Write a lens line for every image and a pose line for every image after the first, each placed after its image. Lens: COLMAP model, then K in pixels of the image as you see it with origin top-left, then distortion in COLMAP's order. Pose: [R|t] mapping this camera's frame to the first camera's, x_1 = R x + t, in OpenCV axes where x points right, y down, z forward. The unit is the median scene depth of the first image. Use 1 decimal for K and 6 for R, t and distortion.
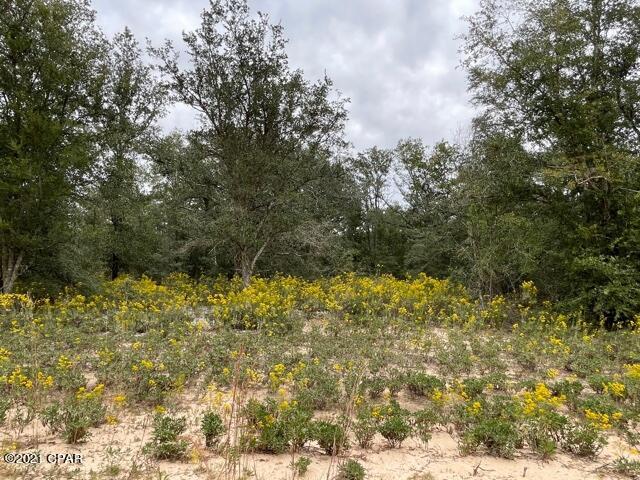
lens RADIAL K [[415.6, 0, 322.4], [0, 415.6, 243.2], [0, 0, 1]] dist [0.024565, -0.041273]
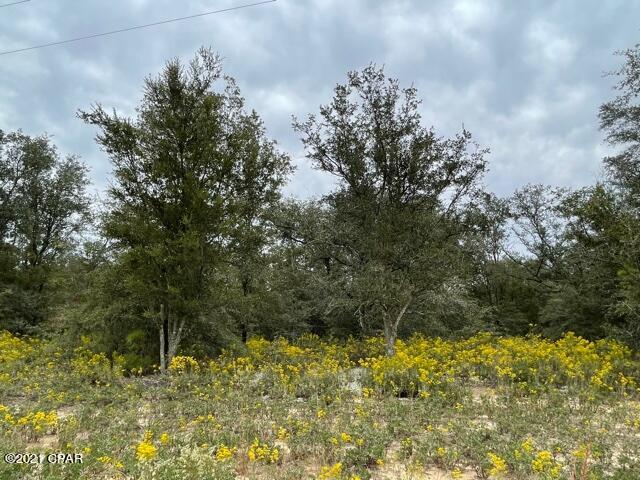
lens RADIAL K [[415.6, 0, 322.4], [0, 415.6, 243.2], [0, 0, 1]] dist [0.024565, -0.041273]
pose [[0.972421, -0.054274, -0.226830, -0.100343], [0.022938, 0.990088, -0.138563, -0.006929], [0.232102, 0.129538, 0.964027, 0.008815]]
